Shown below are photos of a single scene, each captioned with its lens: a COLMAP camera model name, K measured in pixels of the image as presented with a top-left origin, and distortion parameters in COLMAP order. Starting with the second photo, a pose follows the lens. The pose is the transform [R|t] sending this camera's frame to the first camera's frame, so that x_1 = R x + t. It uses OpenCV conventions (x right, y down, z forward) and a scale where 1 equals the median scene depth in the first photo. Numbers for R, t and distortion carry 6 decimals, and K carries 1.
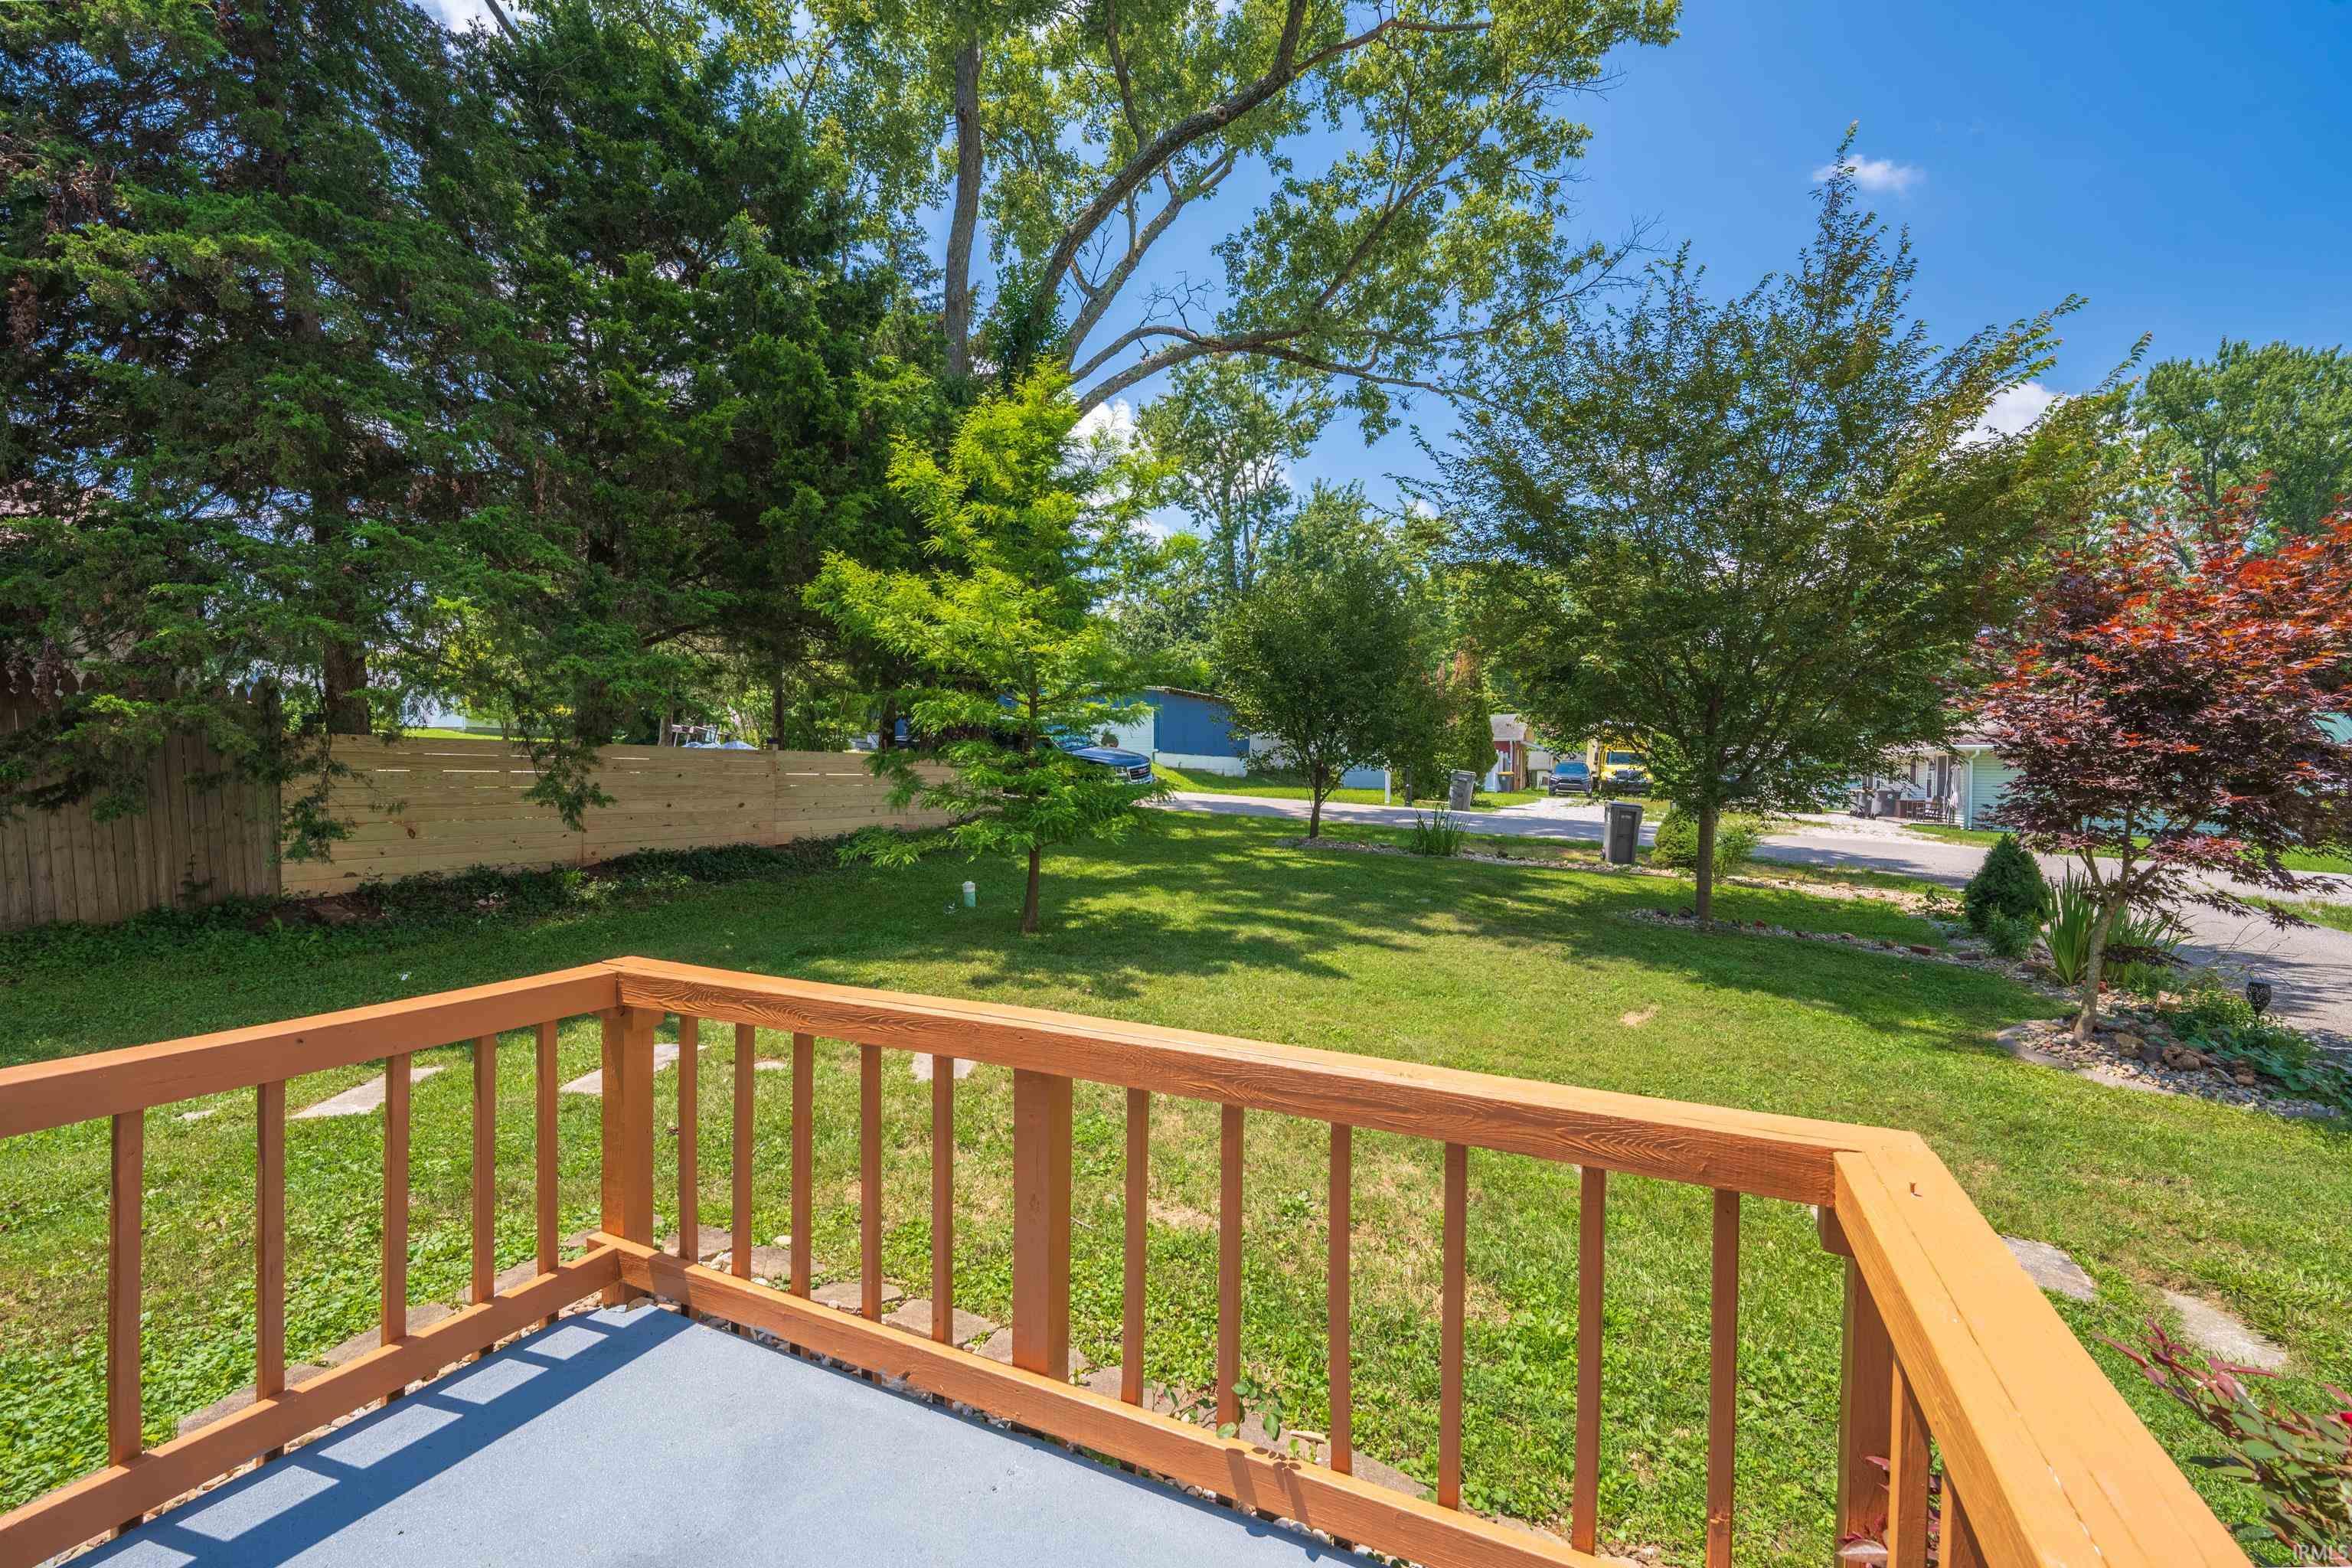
lens RADIAL K [[977.4, 0, 1165.1], [0, 977.4, 780.2], [0, 0, 1]] dist [-0.001567, -0.000214]
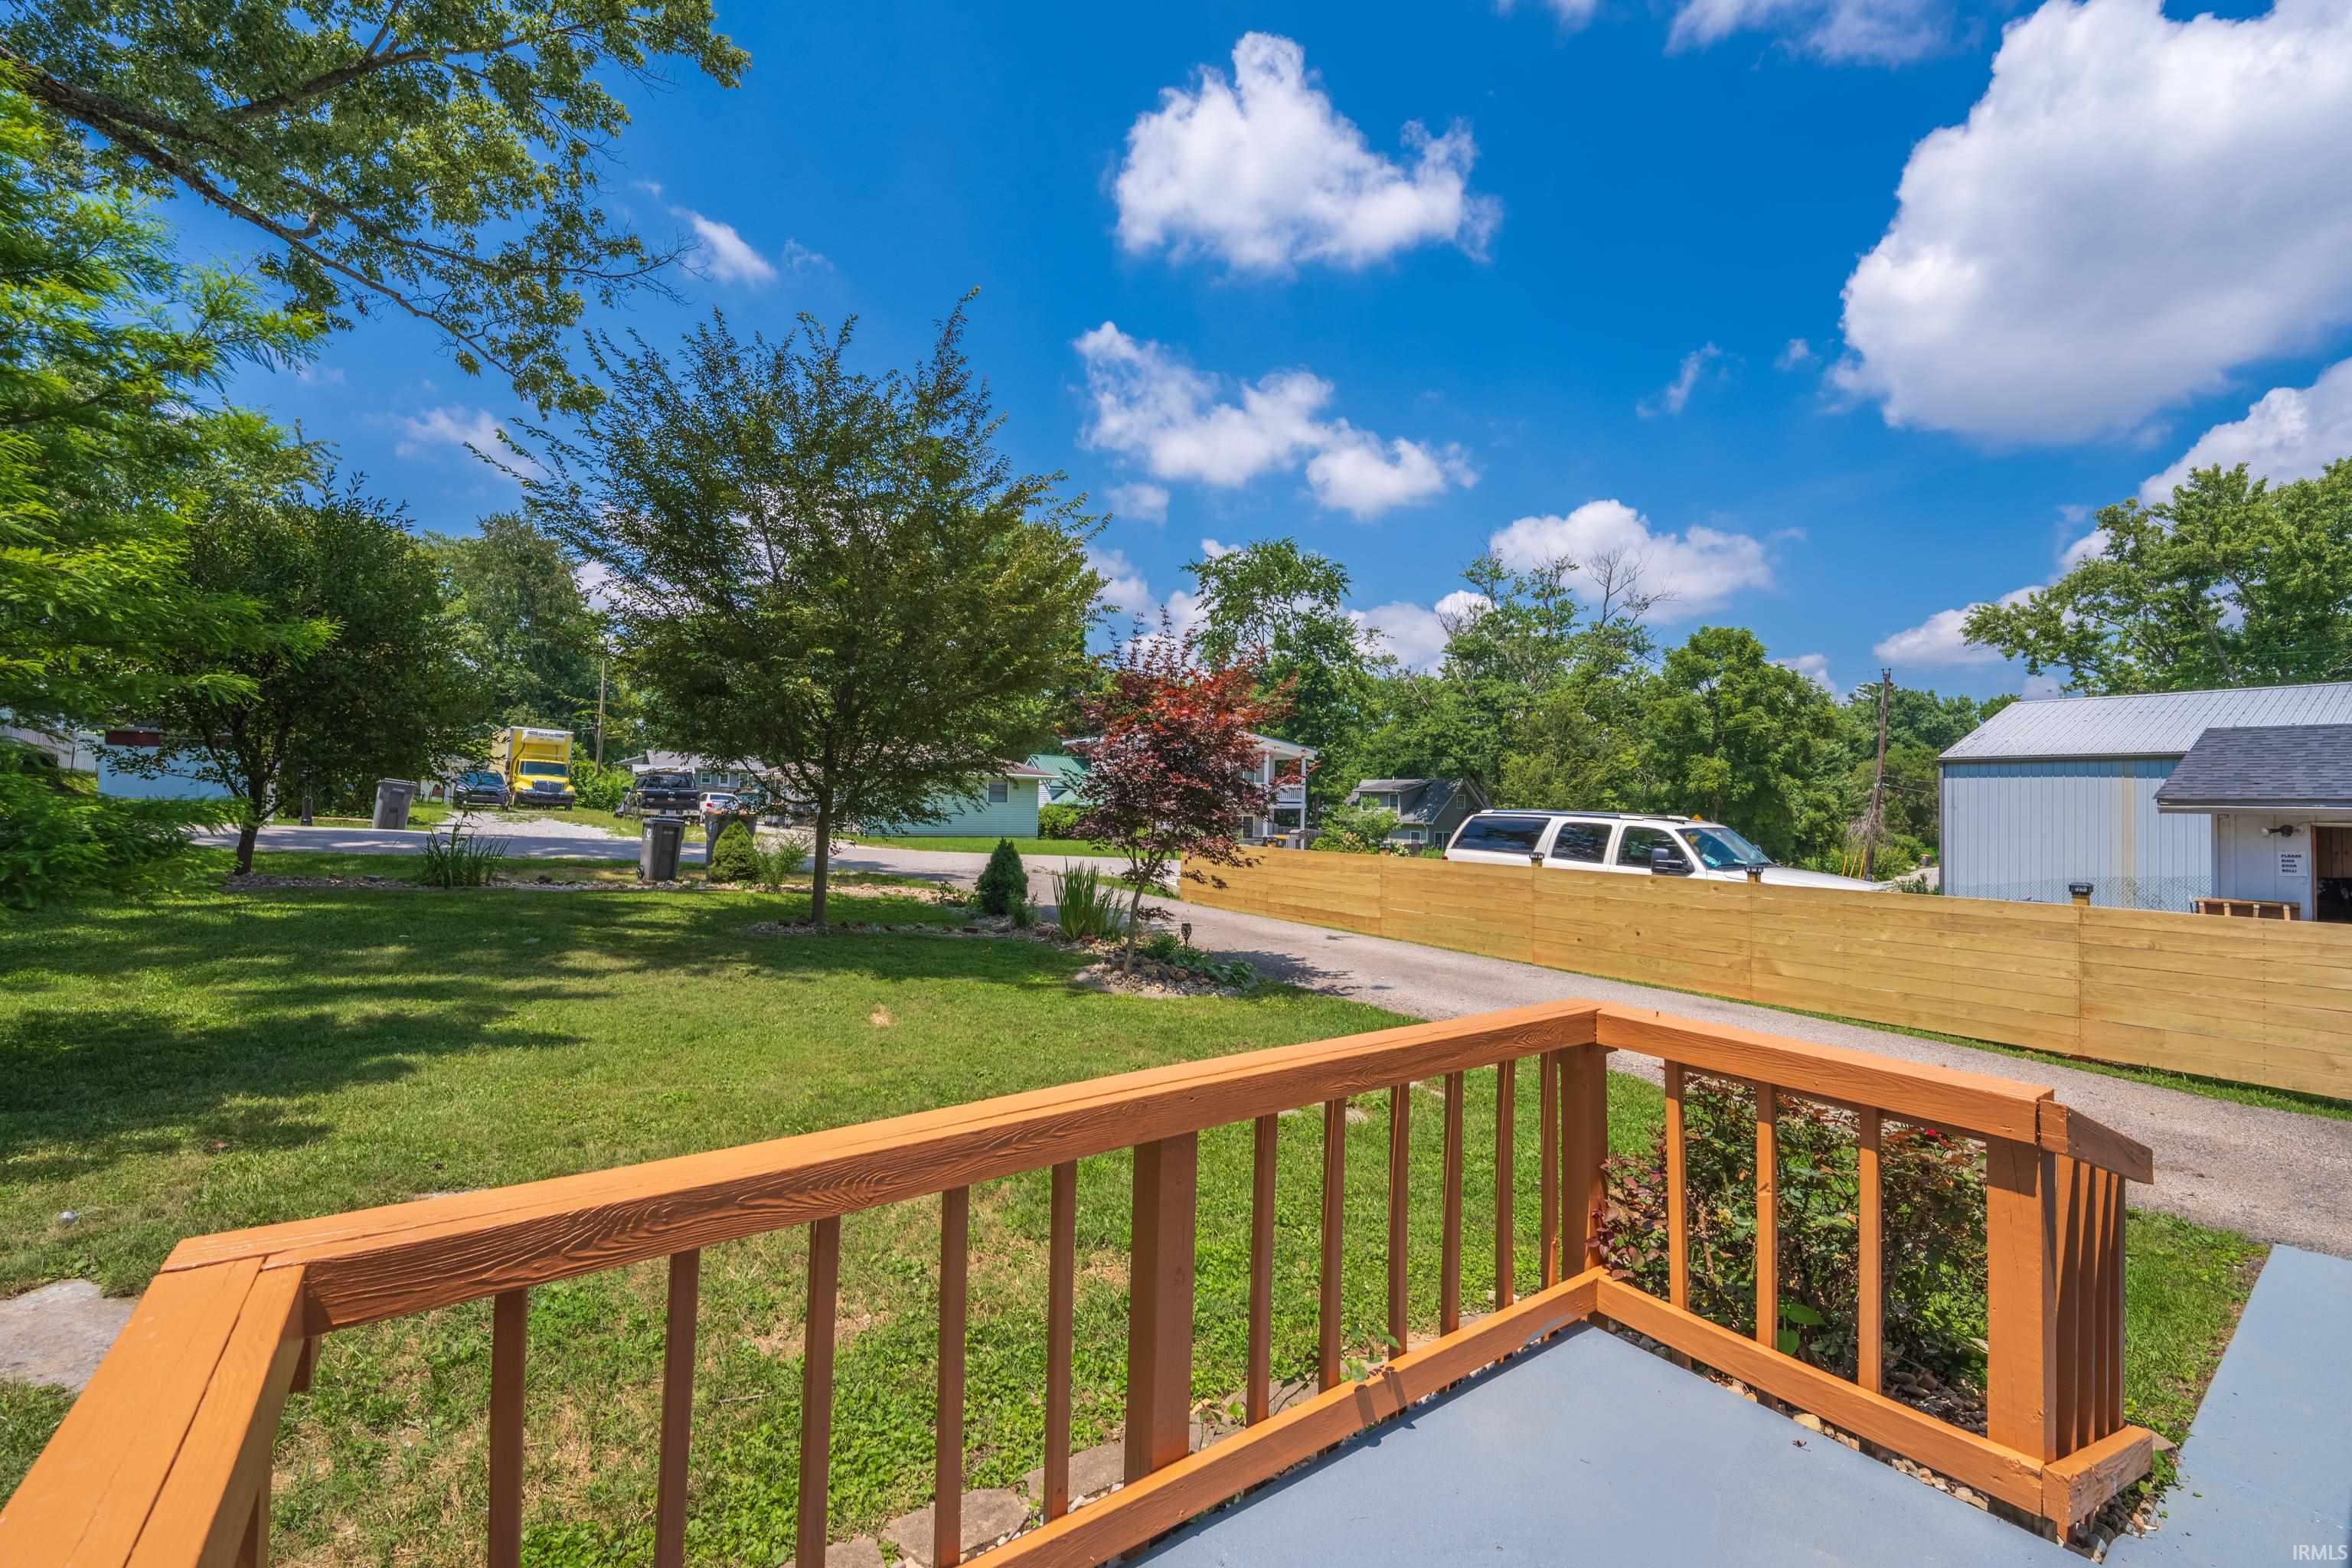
lens RADIAL K [[977.4, 0, 1165.1], [0, 977.4, 780.2], [0, 0, 1]] dist [-0.001567, -0.000214]
pose [[0.482877, 0.021504, 0.875424, -0.153957], [-0.011095, 0.999768, -0.018439, -0.002886], [-0.875618, -0.000809, 0.483003, 0.090159]]
